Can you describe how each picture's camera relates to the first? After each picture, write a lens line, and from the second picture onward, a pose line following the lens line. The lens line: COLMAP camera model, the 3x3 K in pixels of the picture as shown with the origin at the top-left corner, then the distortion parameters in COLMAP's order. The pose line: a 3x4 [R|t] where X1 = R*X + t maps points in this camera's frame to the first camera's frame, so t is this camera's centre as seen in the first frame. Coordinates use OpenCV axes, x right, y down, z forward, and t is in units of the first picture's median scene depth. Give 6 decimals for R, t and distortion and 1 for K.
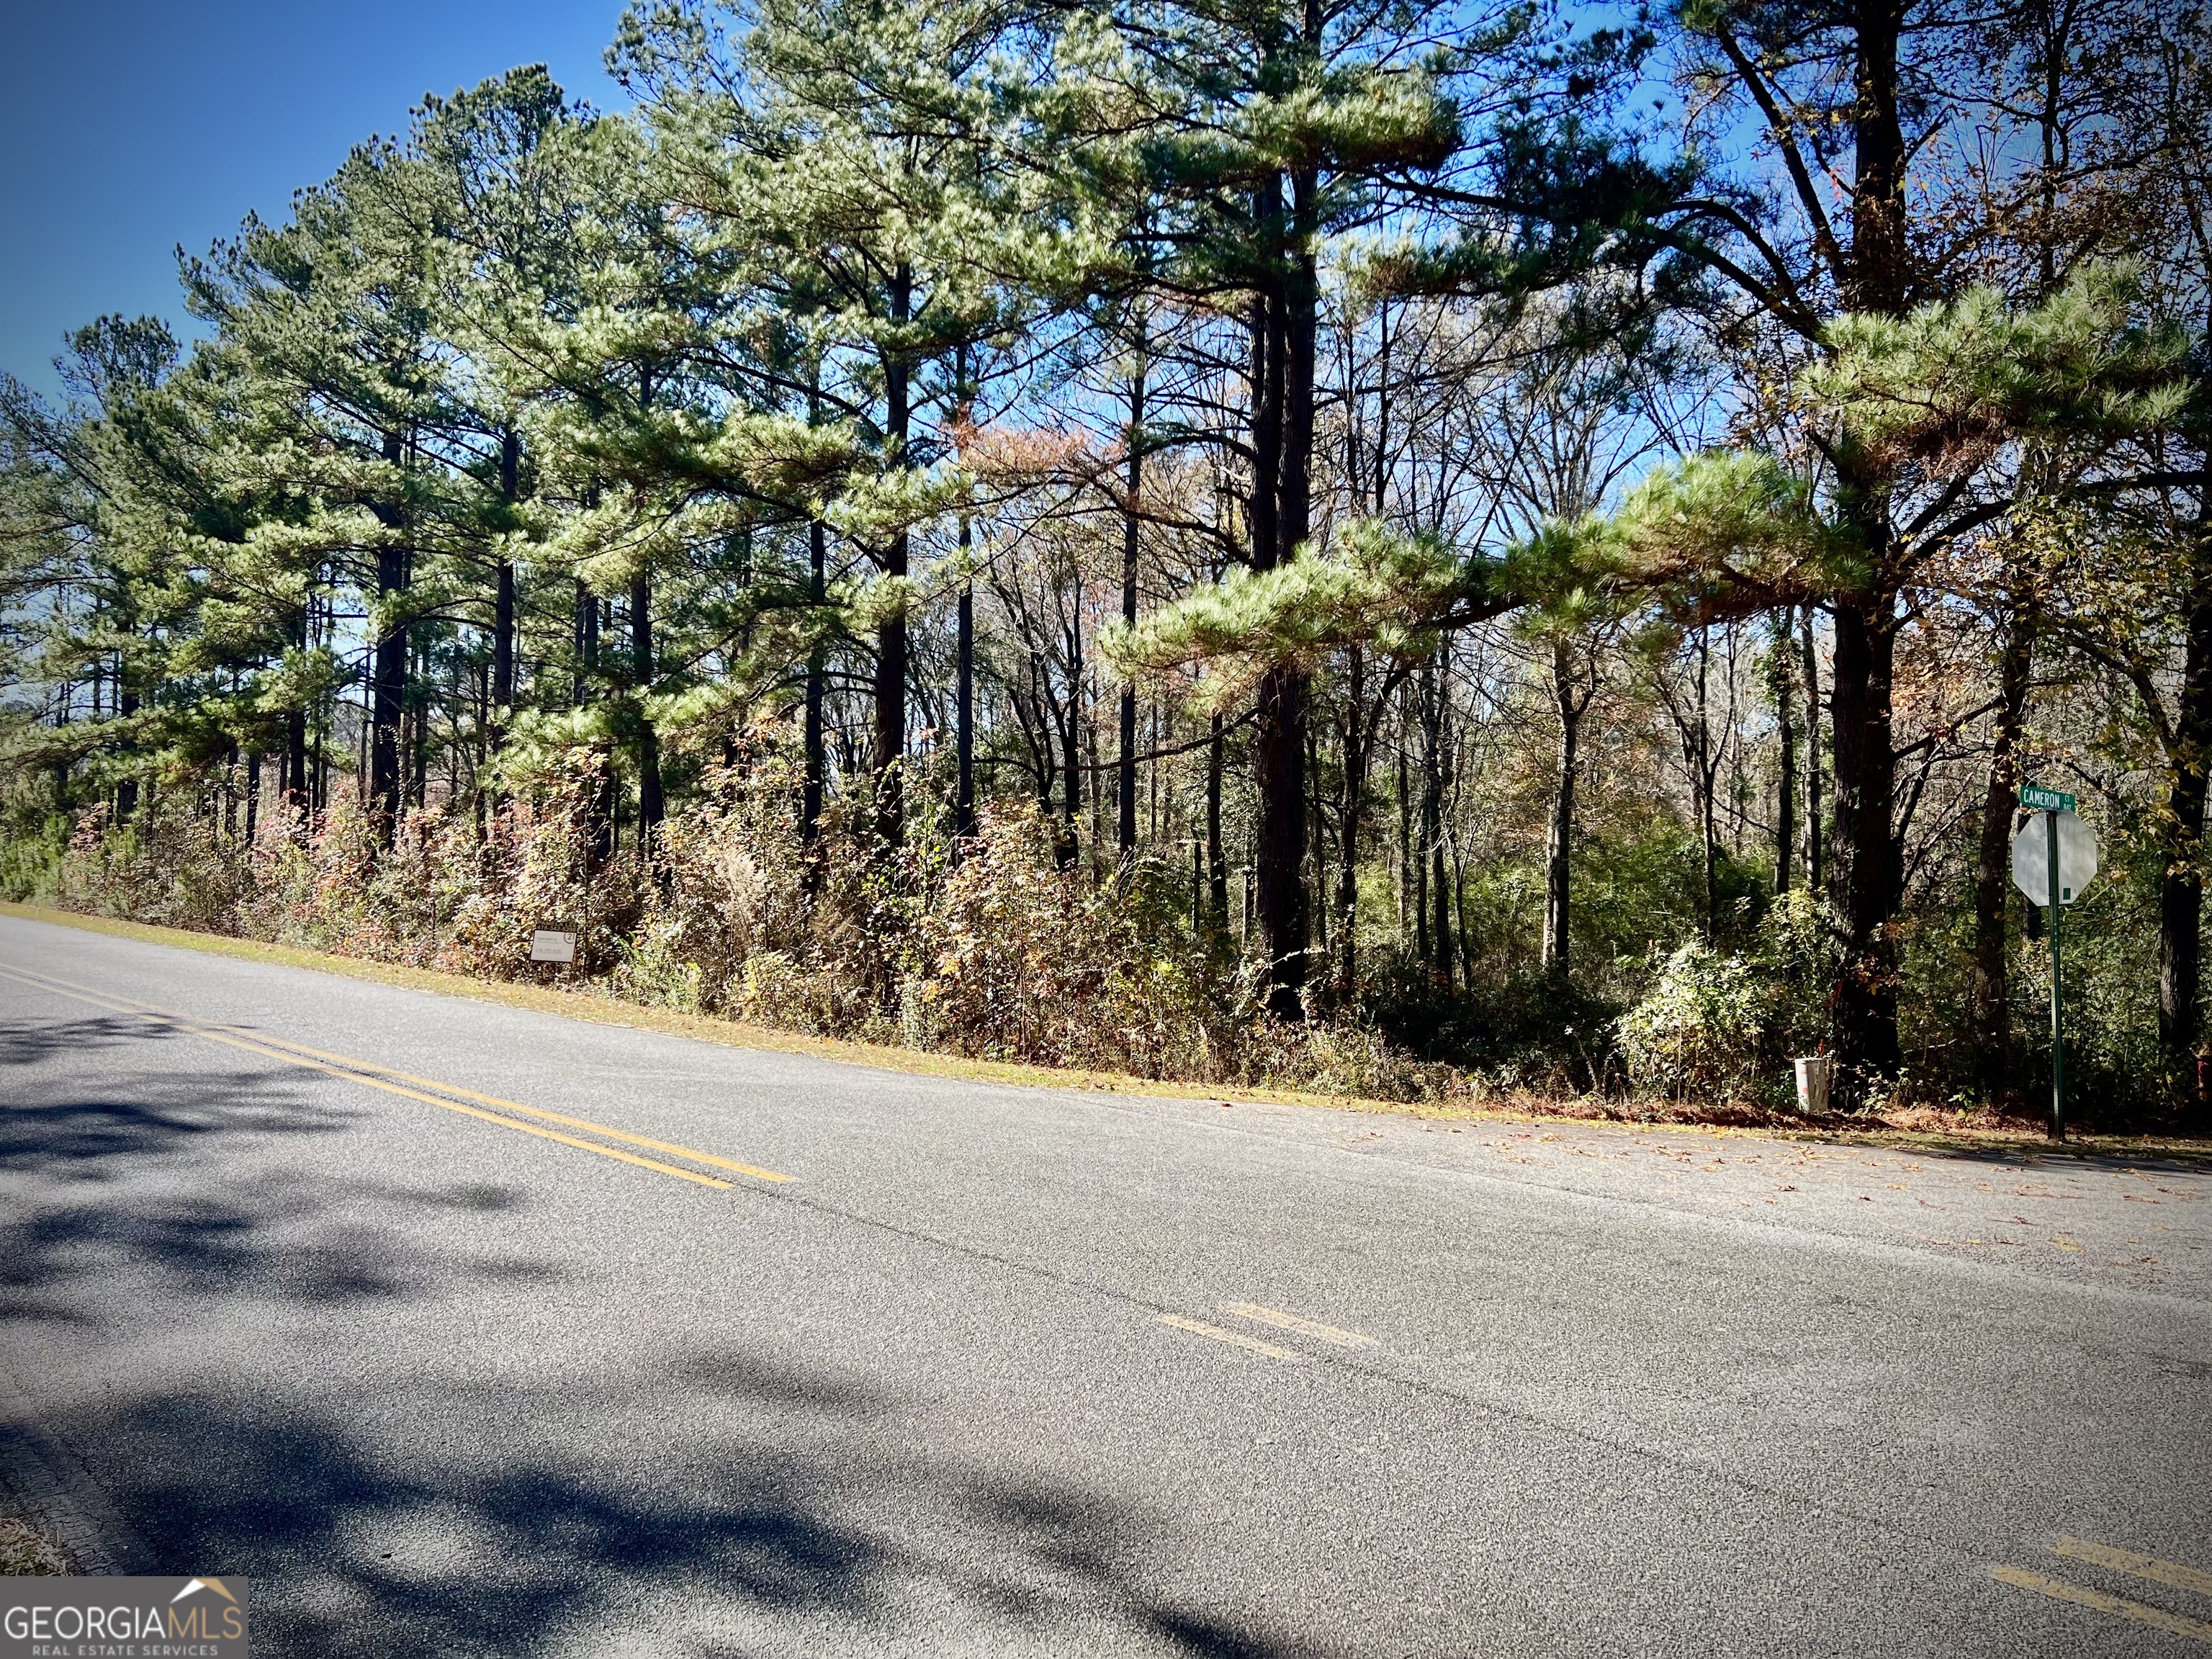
lens RADIAL K [[1660.0, 0, 1138.4], [0, 1660.0, 839.7], [0, 0, 1]] dist [0.005938, 0.007380]
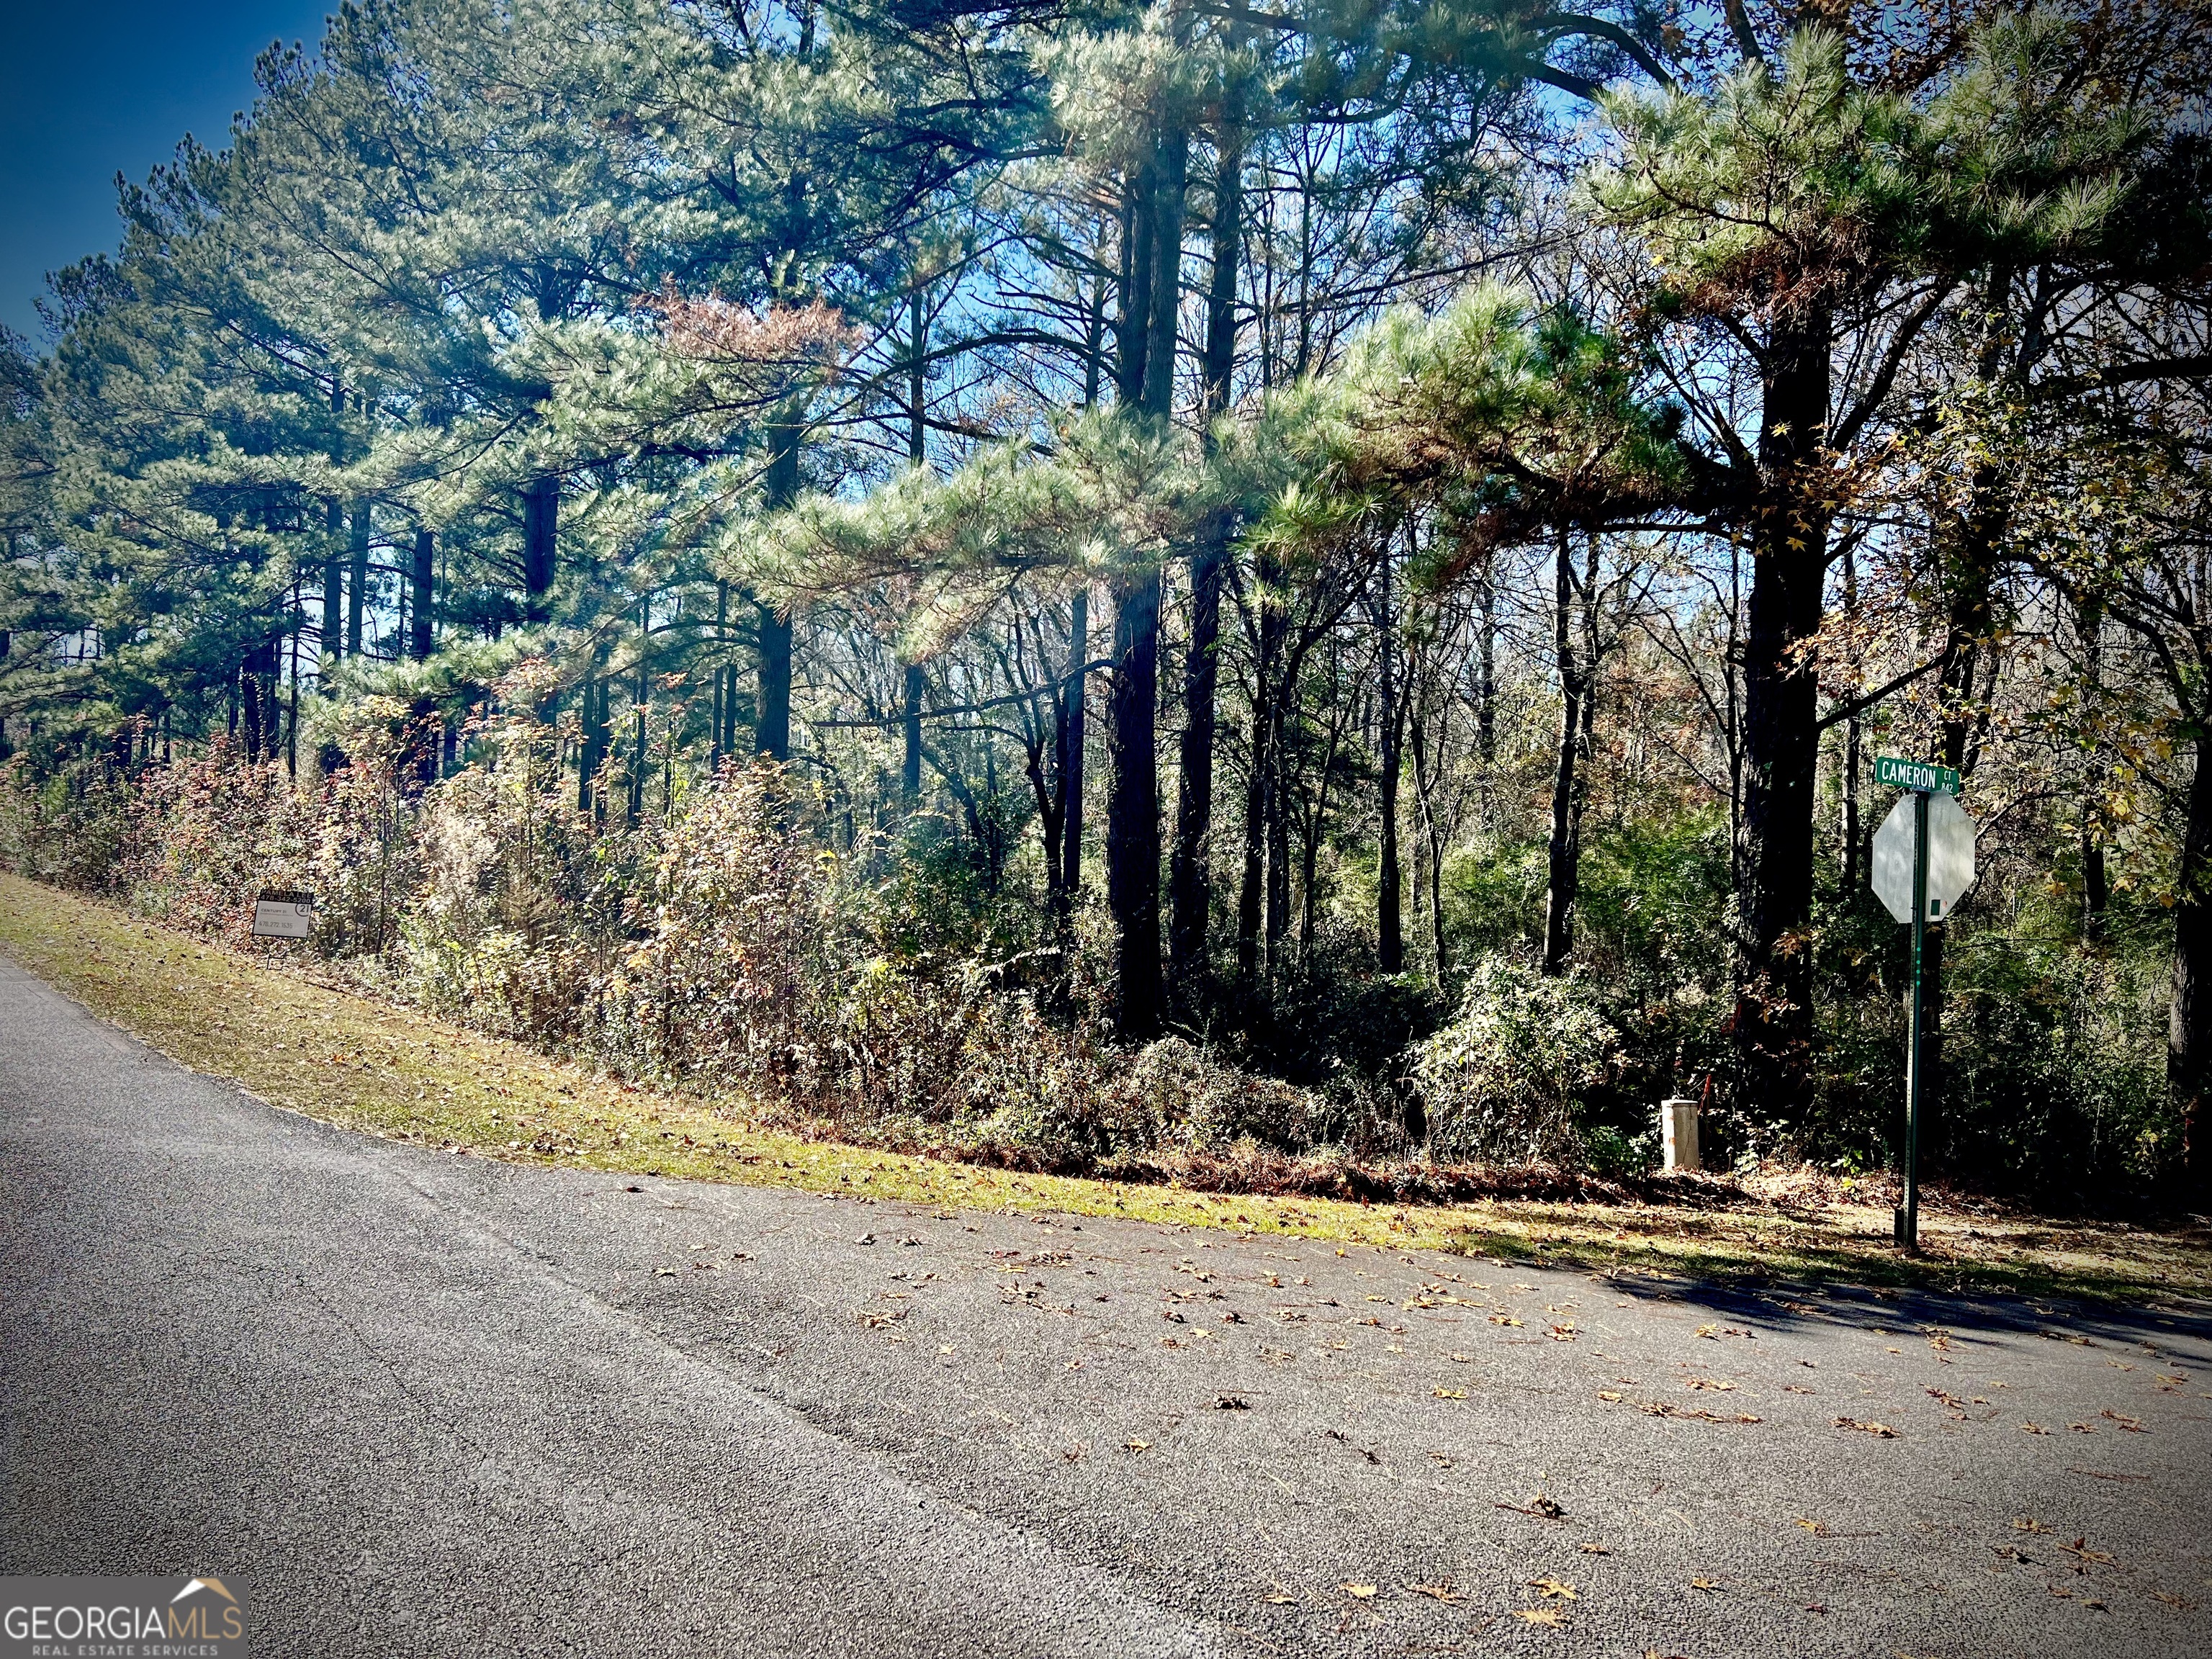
lens RADIAL K [[1654.1, 0, 1121.0], [0, 1654.1, 859.9], [0, 0, 1]] dist [0.045842, -0.058939]
pose [[0.998011, 0.021681, -0.059196, 0.080586], [-0.020054, 0.999408, 0.027947, -0.000435], [0.059767, -0.026704, 0.997855, 0.084256]]
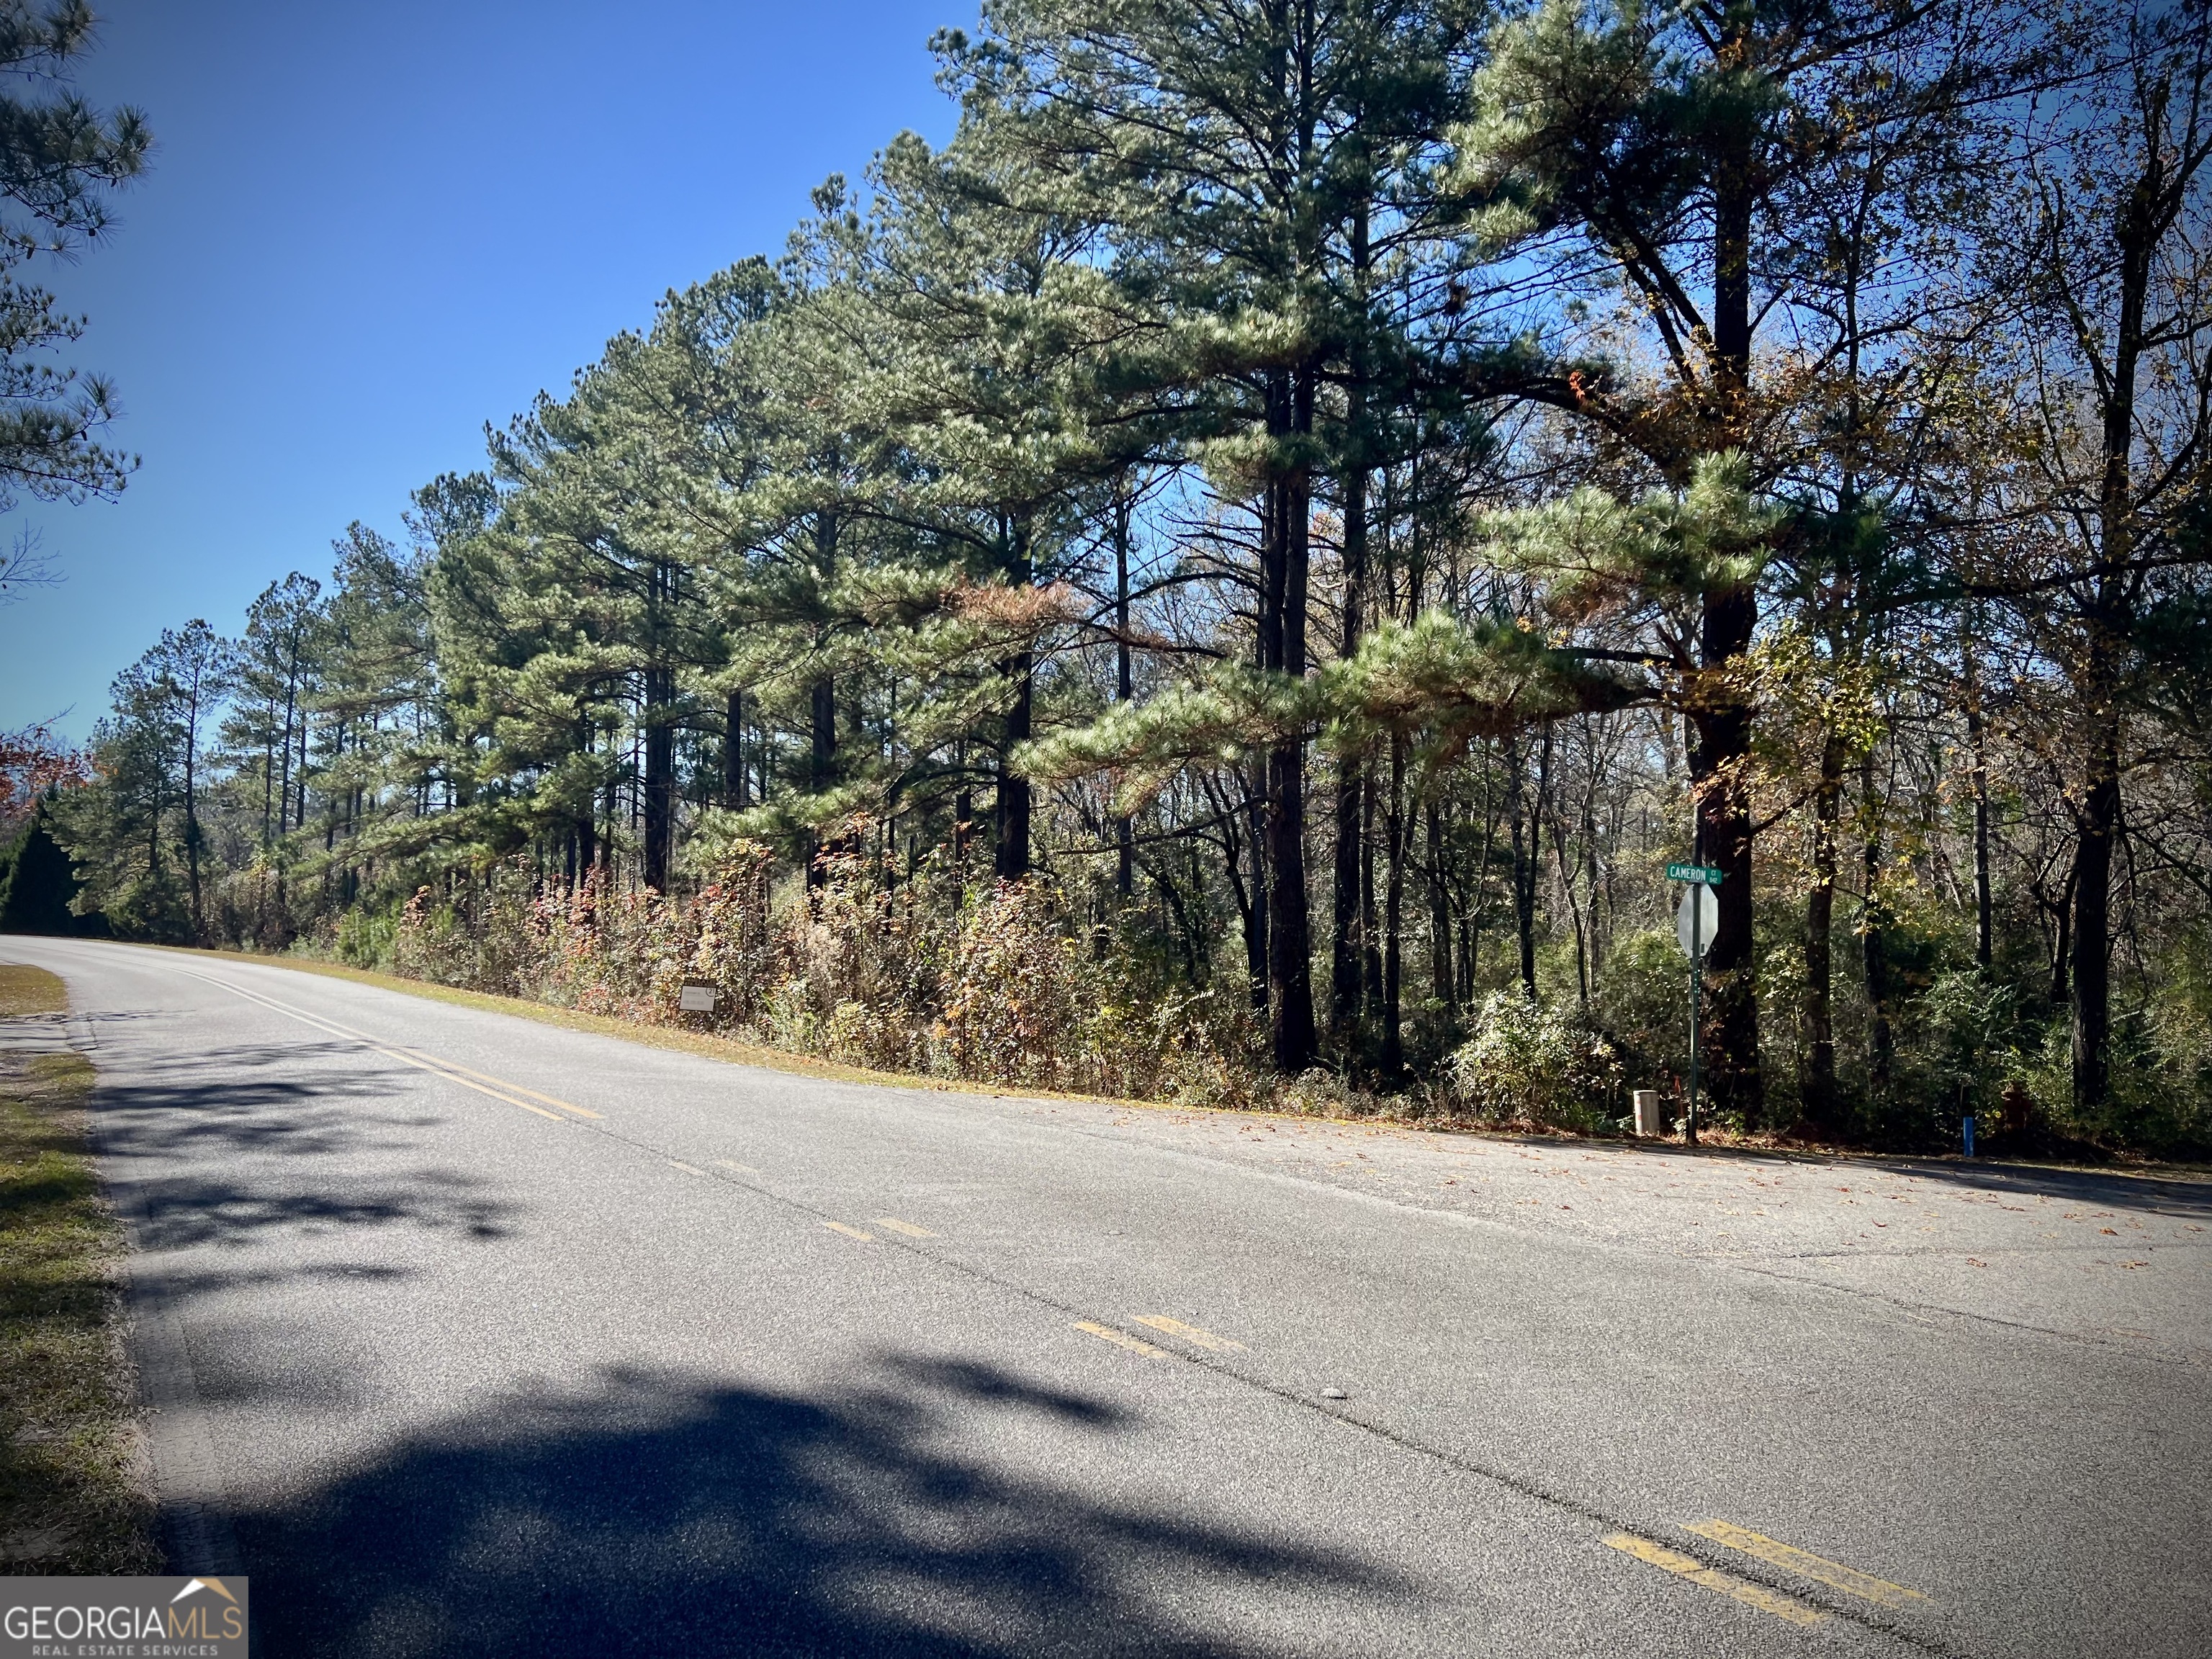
lens RADIAL K [[1654.1, 0, 1121.0], [0, 1654.1, 859.9], [0, 0, 1]] dist [0.045842, -0.058939]
pose [[0.982182, -0.015832, -0.187266, 0.116757], [0.010446, 0.999504, -0.029712, -0.000551], [0.187643, 0.027227, 0.981860, -0.106520]]
